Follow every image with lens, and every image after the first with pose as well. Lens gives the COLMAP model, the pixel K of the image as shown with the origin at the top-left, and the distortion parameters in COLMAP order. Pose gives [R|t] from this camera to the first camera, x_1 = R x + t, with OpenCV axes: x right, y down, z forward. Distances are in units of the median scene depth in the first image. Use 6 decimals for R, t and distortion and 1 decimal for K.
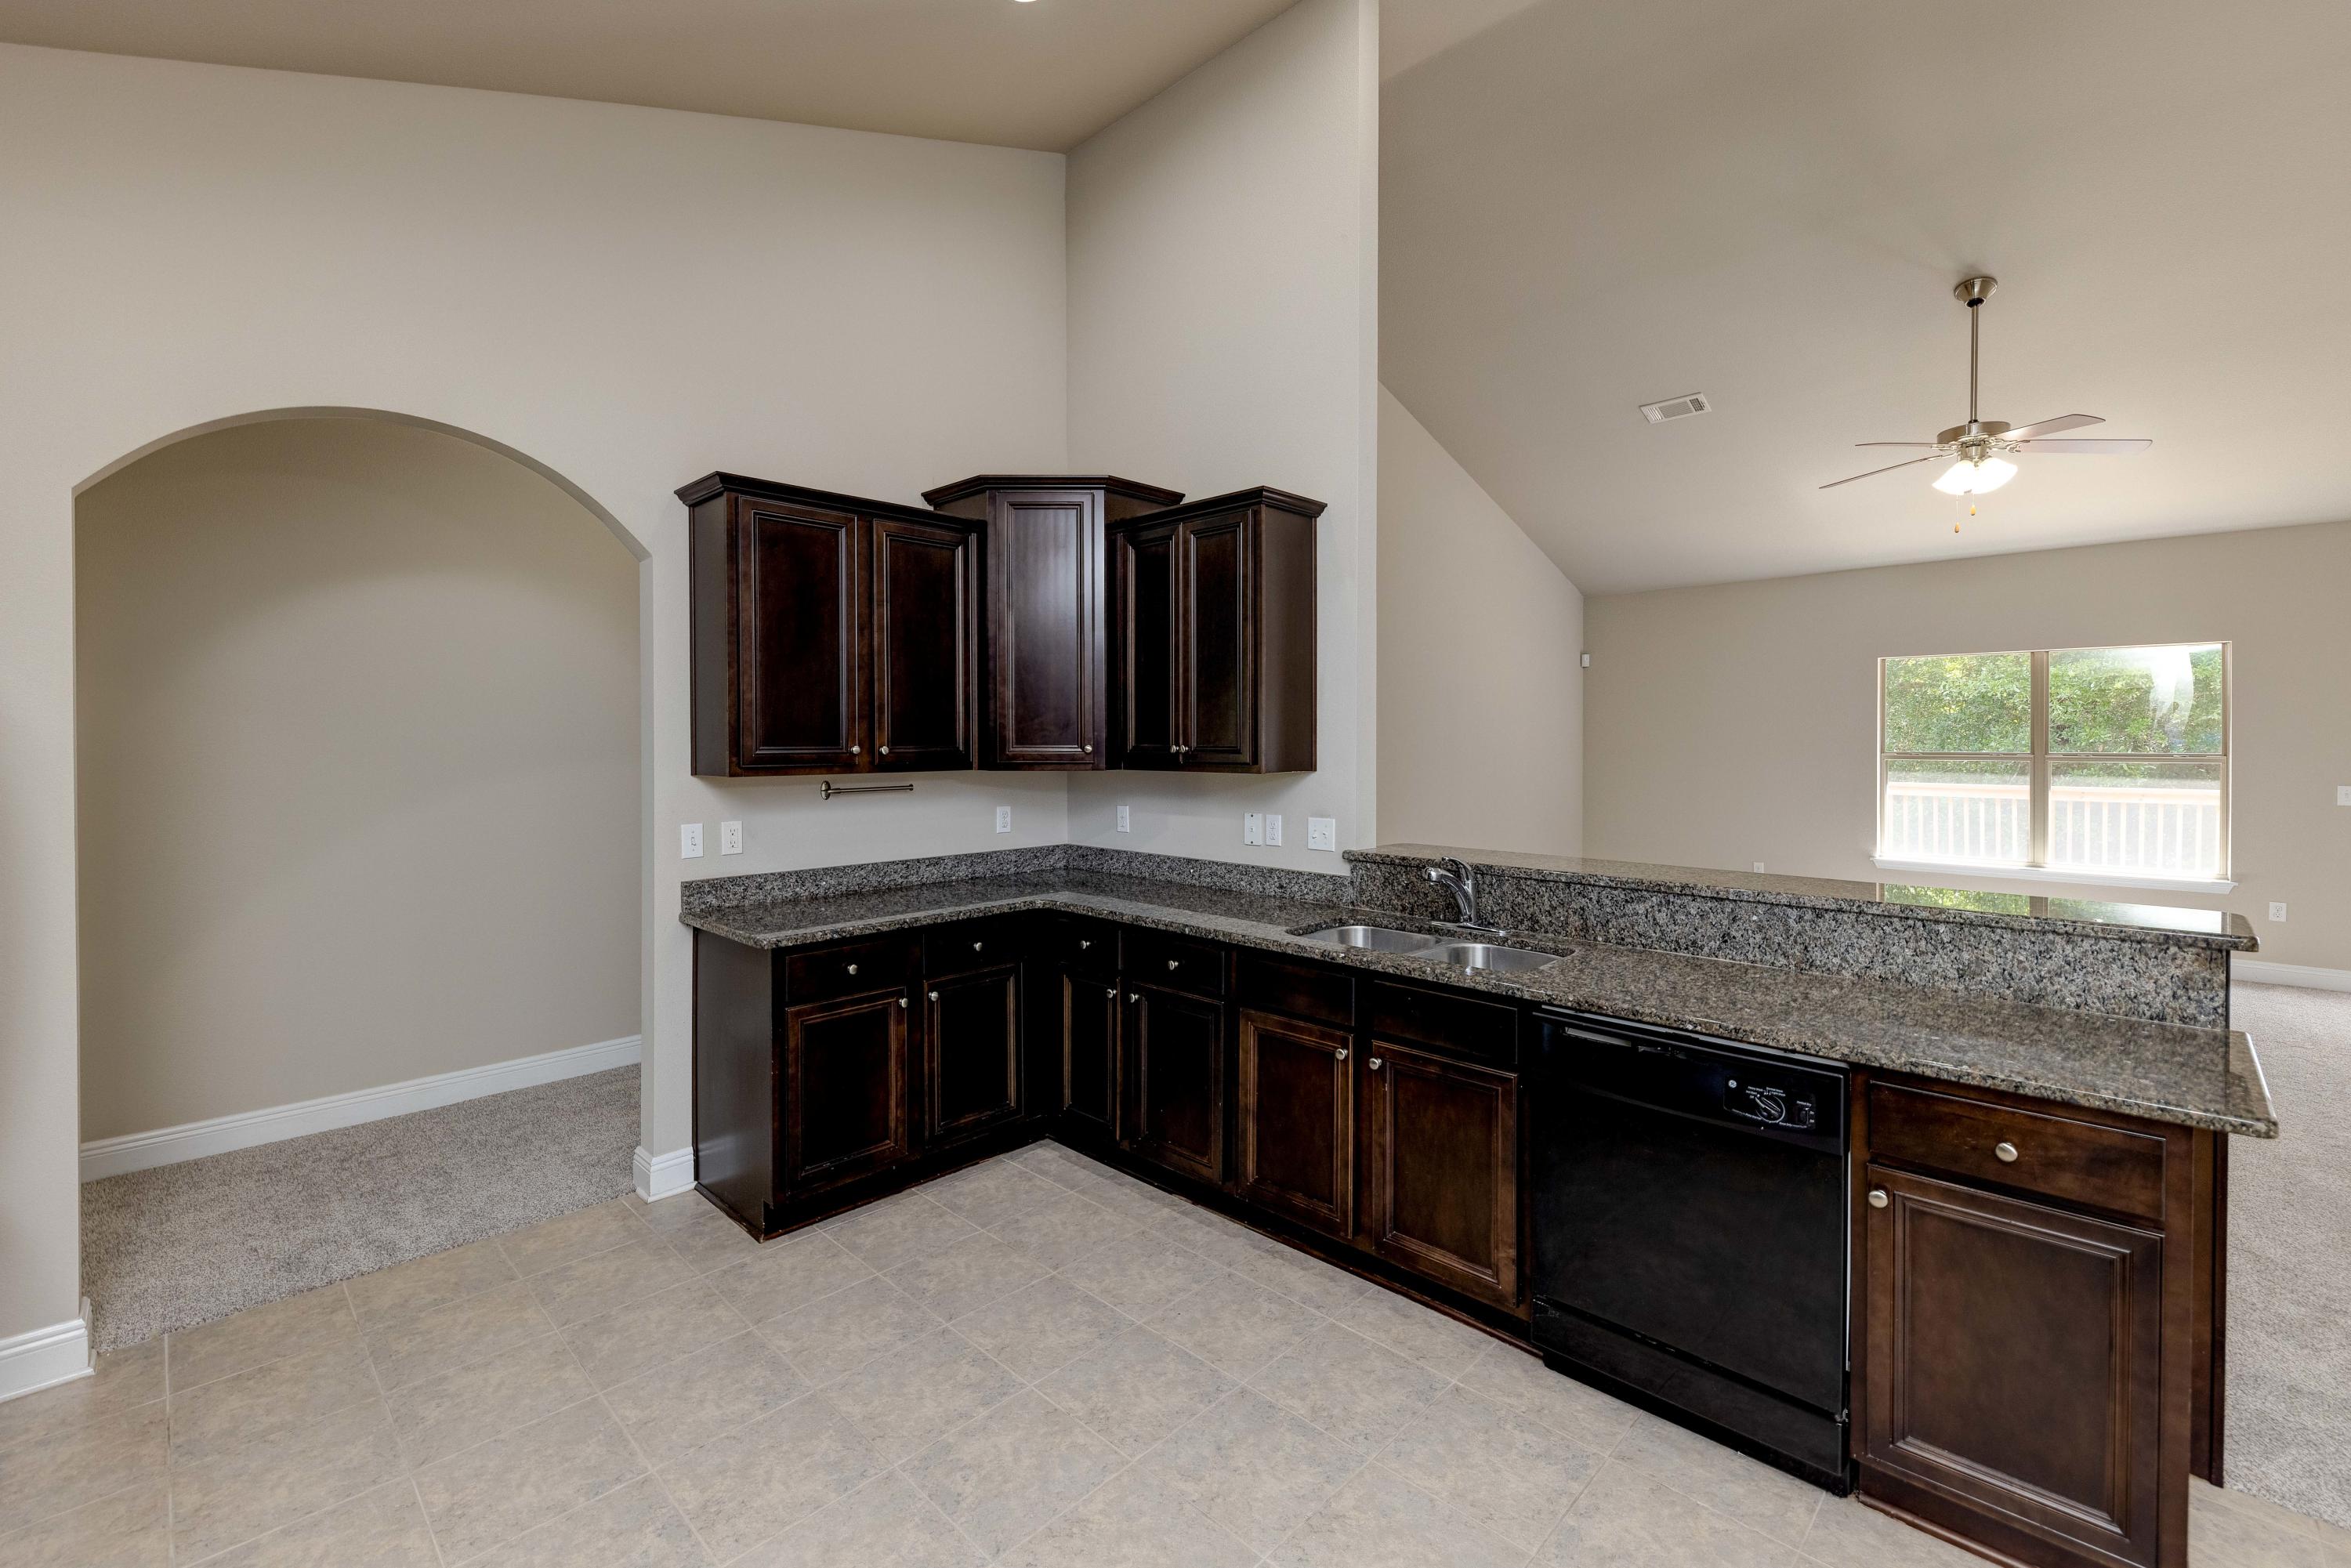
lens RADIAL K [[1000.8, 0, 1185.4], [0, 1000.8, 728.1], [0, 0, 1]] dist [0.004444, -0.002000]
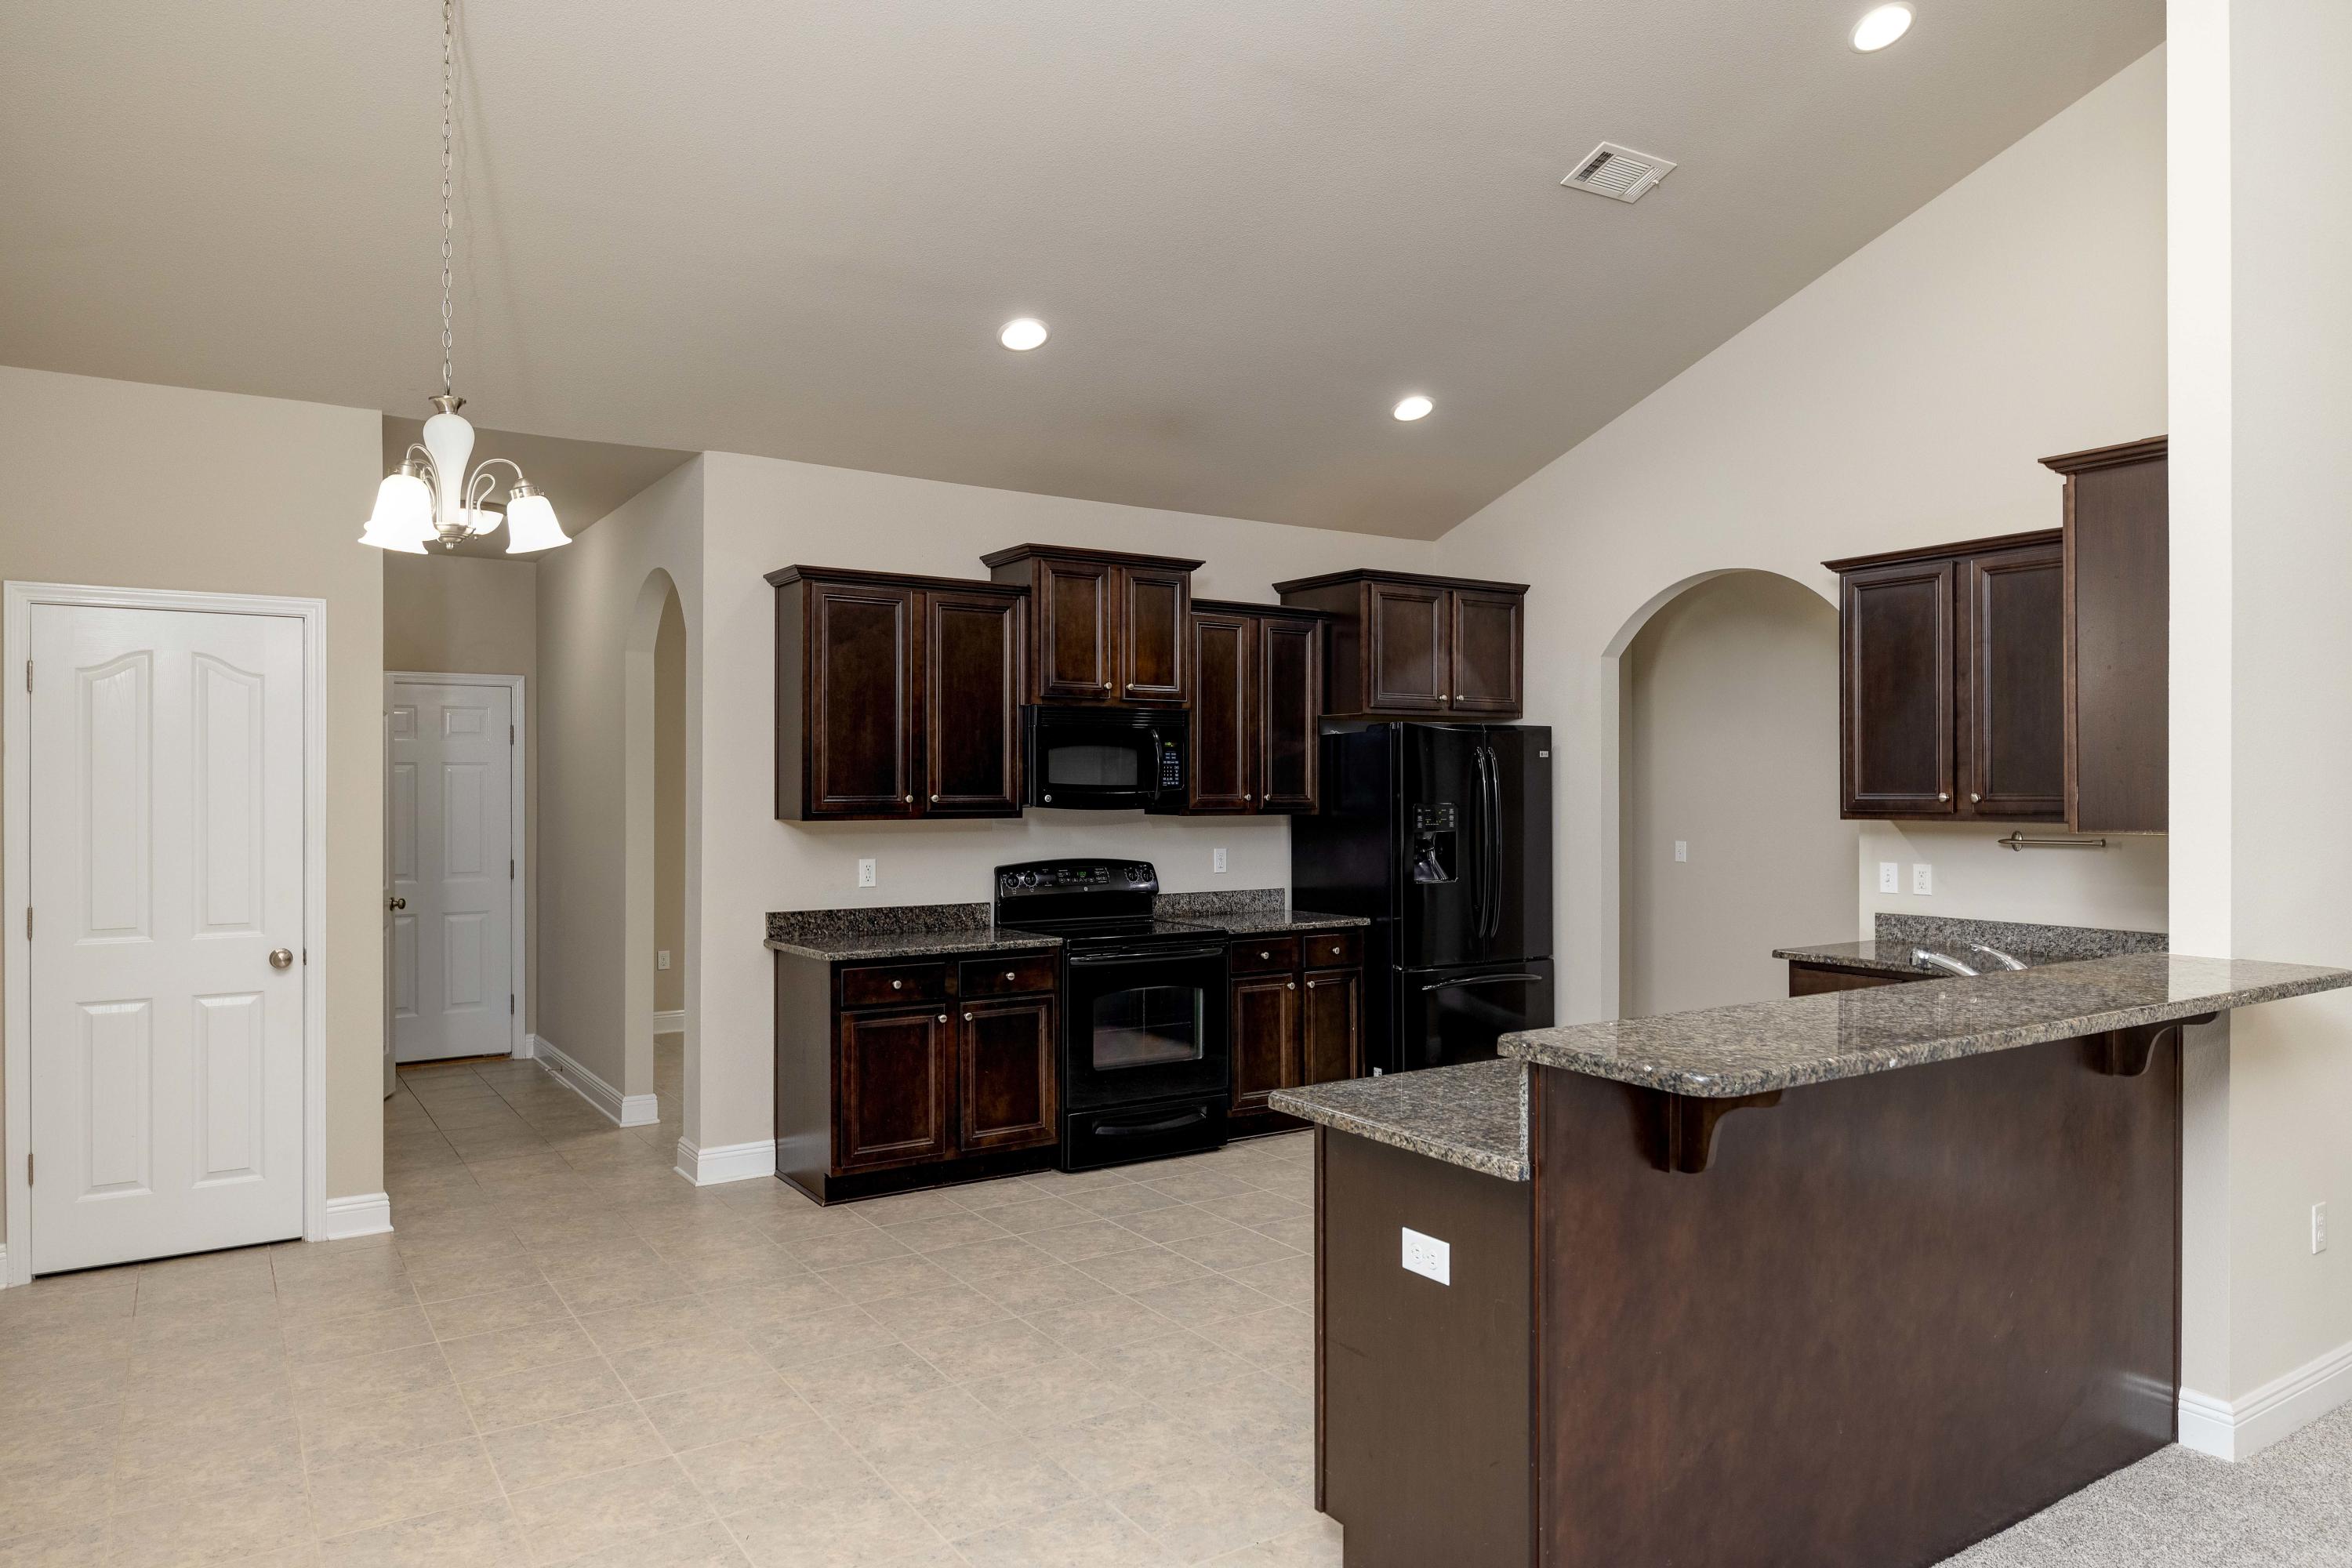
lens RADIAL K [[1479.9, 0, 1175.5], [0, 1479.9, 788.4], [0, 0, 1]] dist [-0.002329, 0.006203]
pose [[-0.219113, -0.001487, -0.975698, 1.389195], [0.012195, 0.999917, -0.004262, 0.009670], [0.975623, -0.012833, -0.219077, 0.625846]]
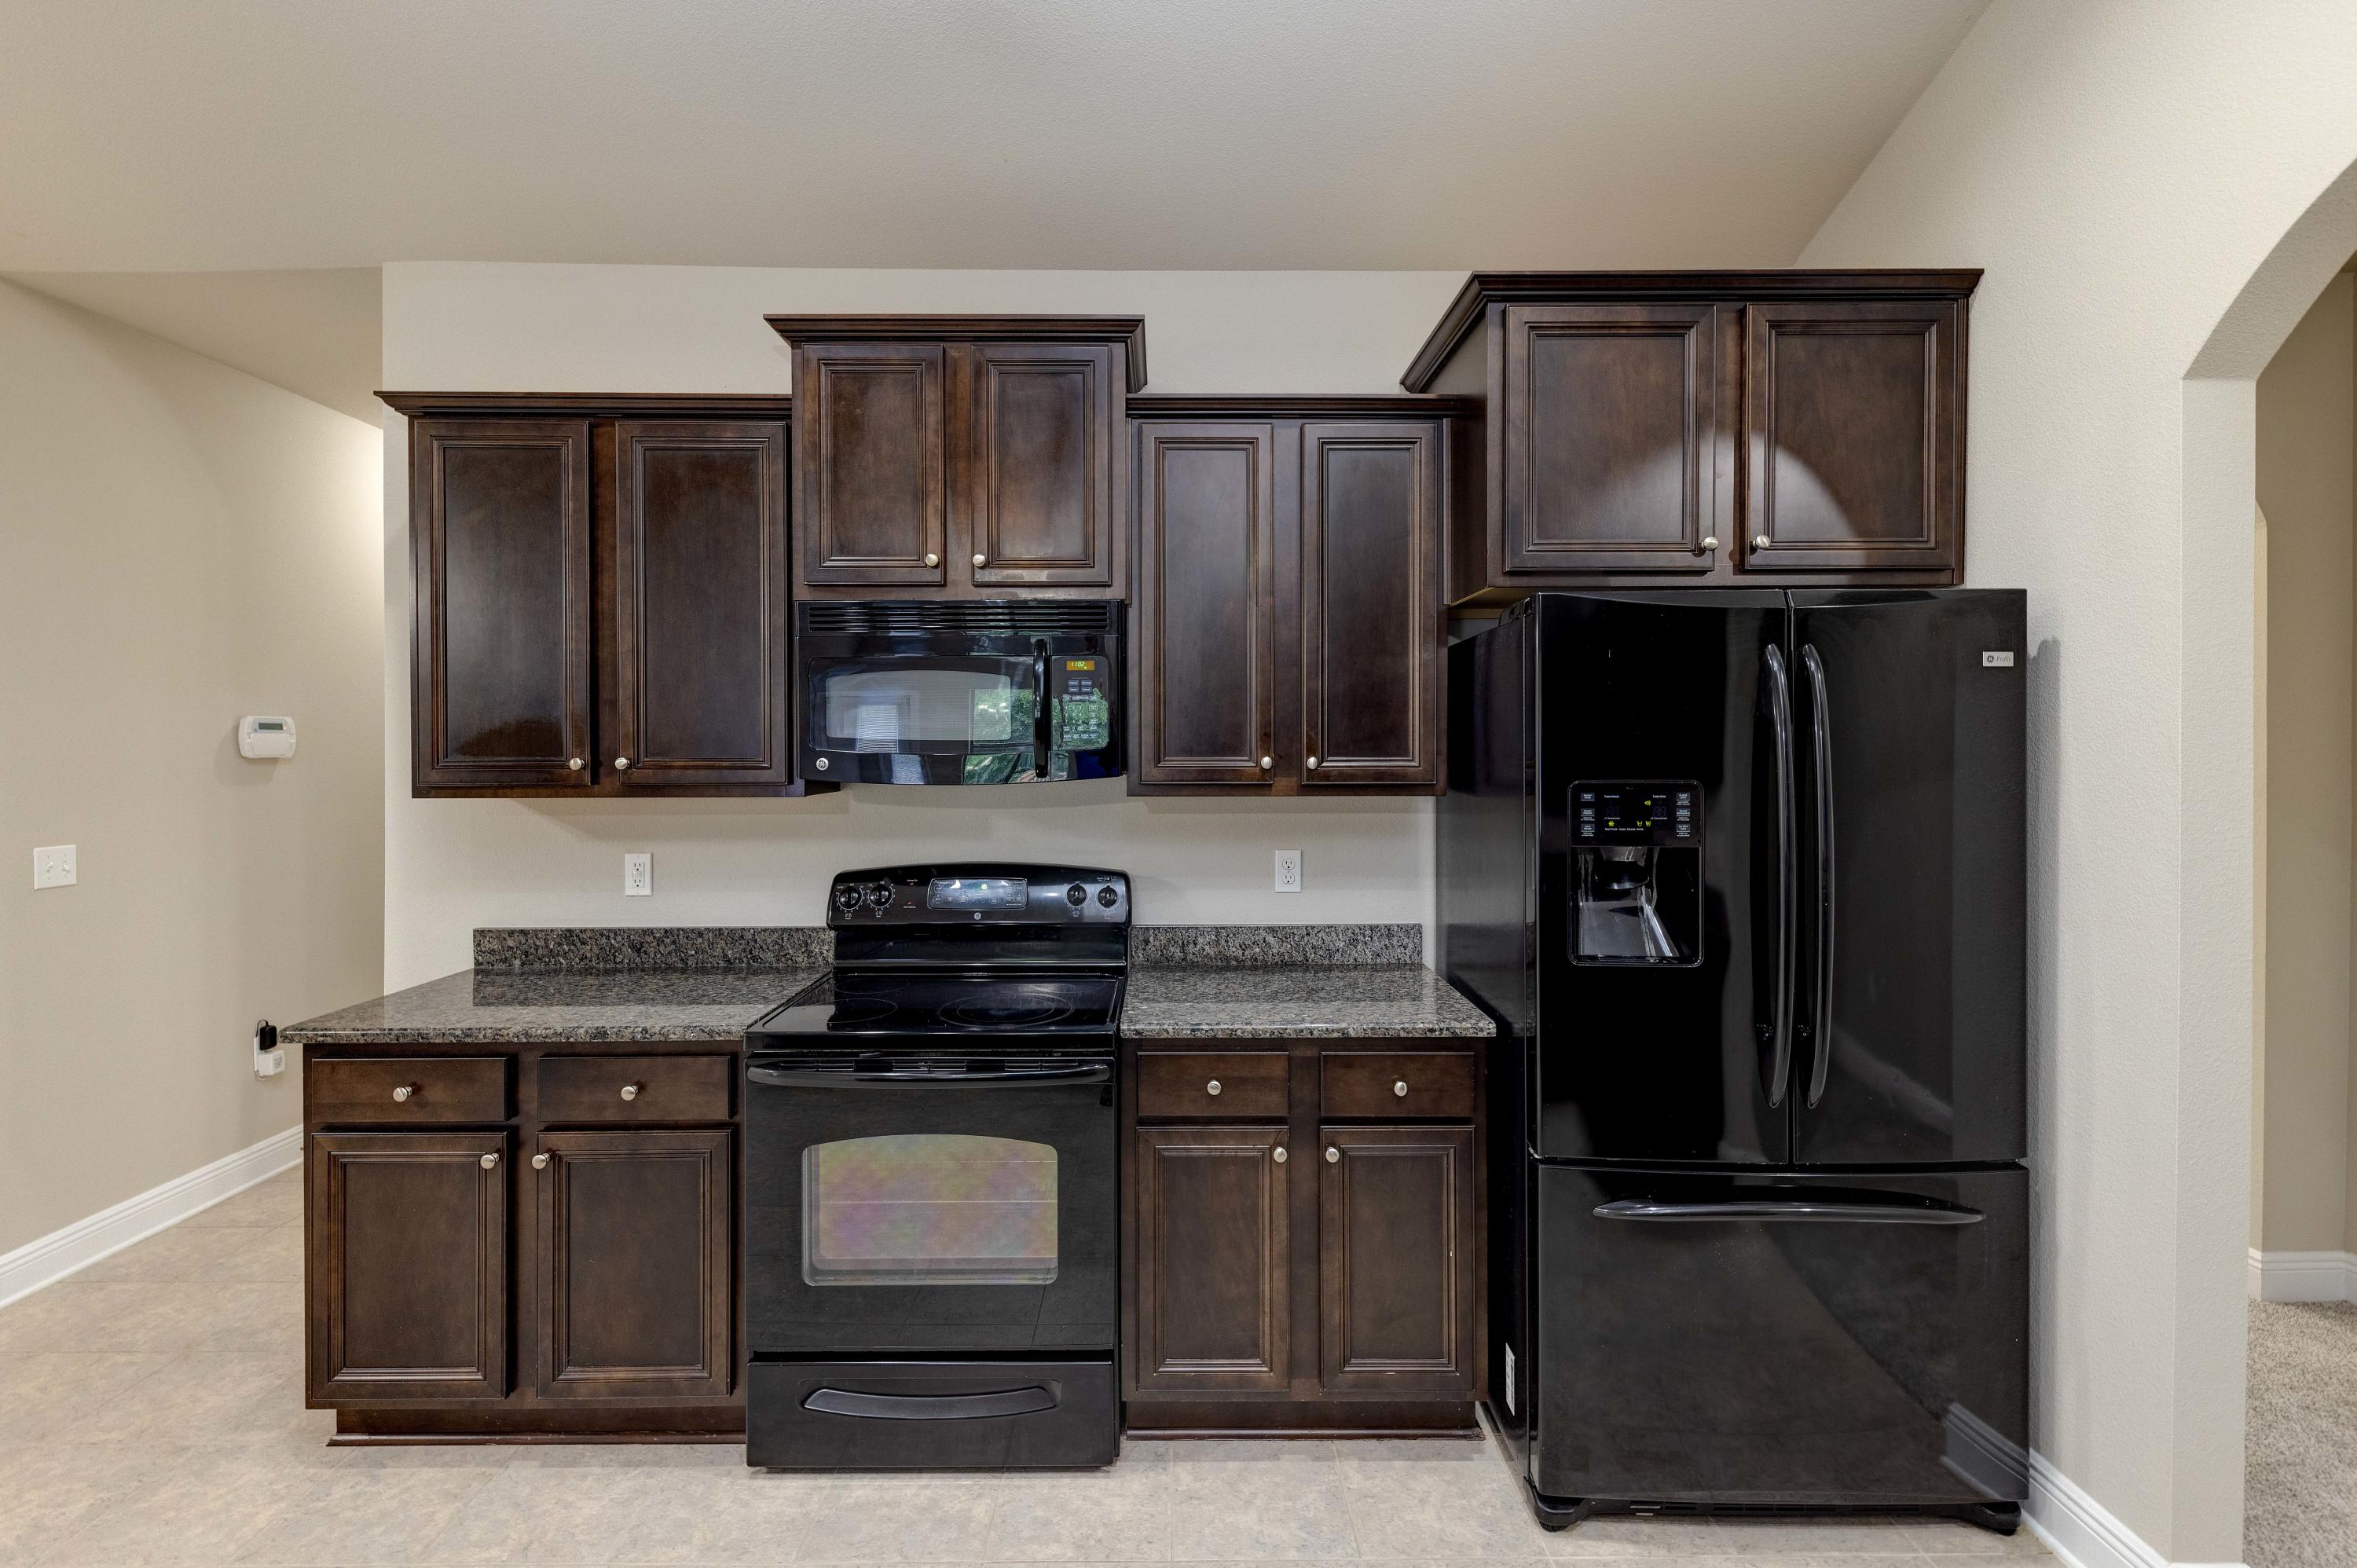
lens RADIAL K [[1059.0, 0, 1163.6], [0, 1059.0, 748.9], [0, 0, 1]] dist [0.004221, -0.002828]
pose [[-0.714301, 0.004519, -0.699824, -0.064085], [0.010836, 0.999931, -0.004602, 0.007547], [0.699755, -0.010870, -0.714300, 0.780139]]
